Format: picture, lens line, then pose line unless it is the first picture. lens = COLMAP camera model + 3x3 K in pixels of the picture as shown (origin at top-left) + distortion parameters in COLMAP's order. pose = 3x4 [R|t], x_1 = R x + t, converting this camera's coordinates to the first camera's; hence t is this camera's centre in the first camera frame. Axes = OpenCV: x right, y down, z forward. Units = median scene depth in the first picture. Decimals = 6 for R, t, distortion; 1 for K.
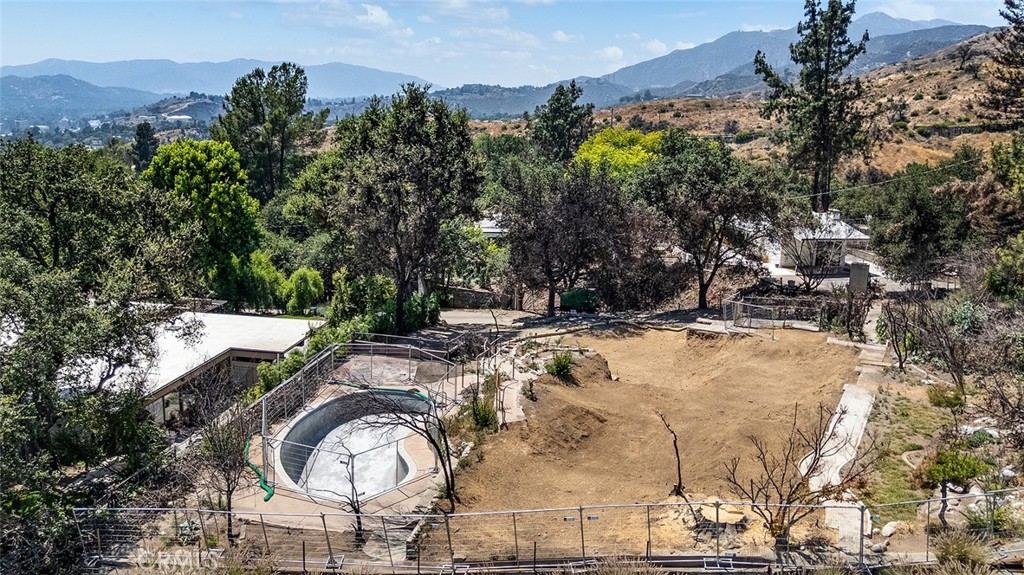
lens RADIAL K [[768.7, 0, 518.4], [0, 768.7, 286.9], [0, 0, 1]] dist [0.139998, -0.180701]
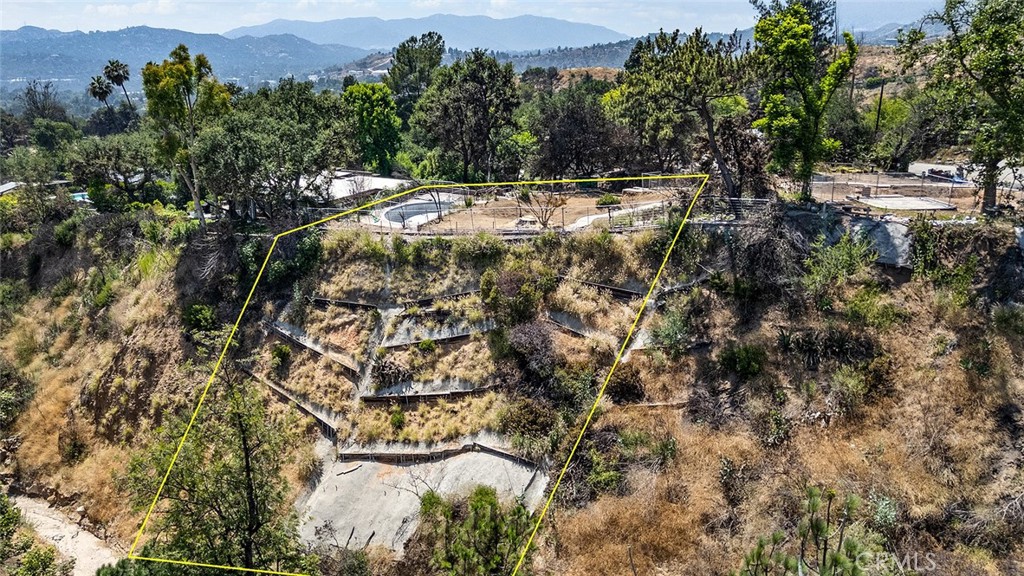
lens RADIAL K [[768.7, 0, 518.4], [0, 768.7, 287.4], [0, 0, 1]] dist [0.139998, -0.180701]
pose [[0.972539, 0.052828, -0.226667, 0.338647], [-0.038968, 0.997111, 0.065195, 0.142967], [0.229456, -0.054572, 0.971788, -0.640741]]
